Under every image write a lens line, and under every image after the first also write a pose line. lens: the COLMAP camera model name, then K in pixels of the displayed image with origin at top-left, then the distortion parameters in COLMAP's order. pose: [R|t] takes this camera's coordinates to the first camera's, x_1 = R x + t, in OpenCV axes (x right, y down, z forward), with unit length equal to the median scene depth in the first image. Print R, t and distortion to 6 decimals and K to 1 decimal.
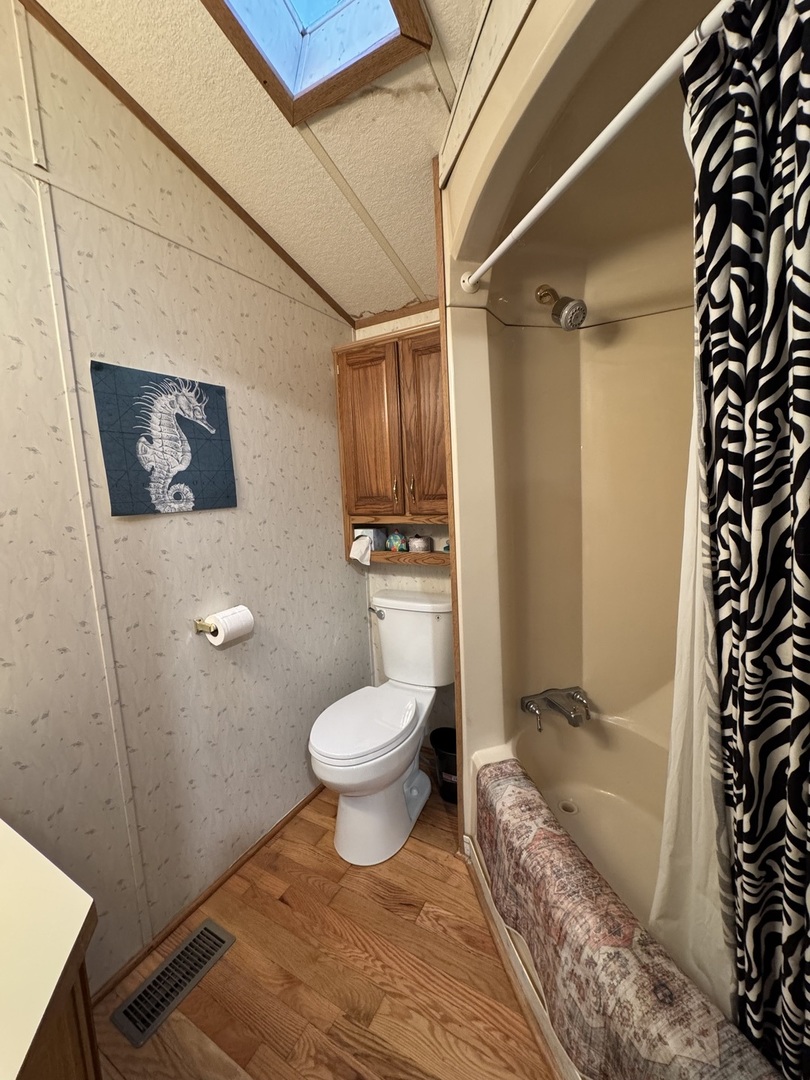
lens RADIAL K [[429.0, 0, 405.0], [0, 429.0, 540.0], [0, 0, 1]] dist [-0.001768, -0.000024]
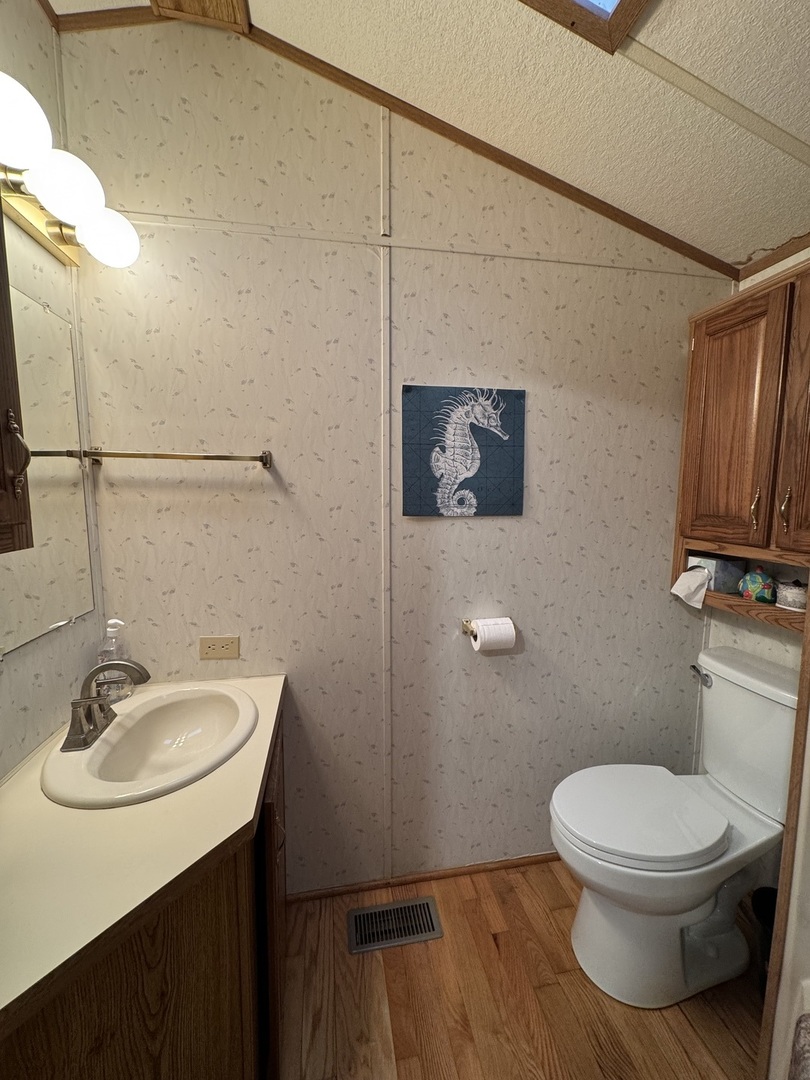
lens RADIAL K [[429.0, 0, 405.0], [0, 429.0, 540.0], [0, 0, 1]] dist [-0.001768, -0.000024]
pose [[0.641868, 0.132019, -0.755365, 0.177404], [-0.128382, 0.989665, 0.063877, -0.053170], [0.755992, 0.055975, 0.652184, 0.192811]]
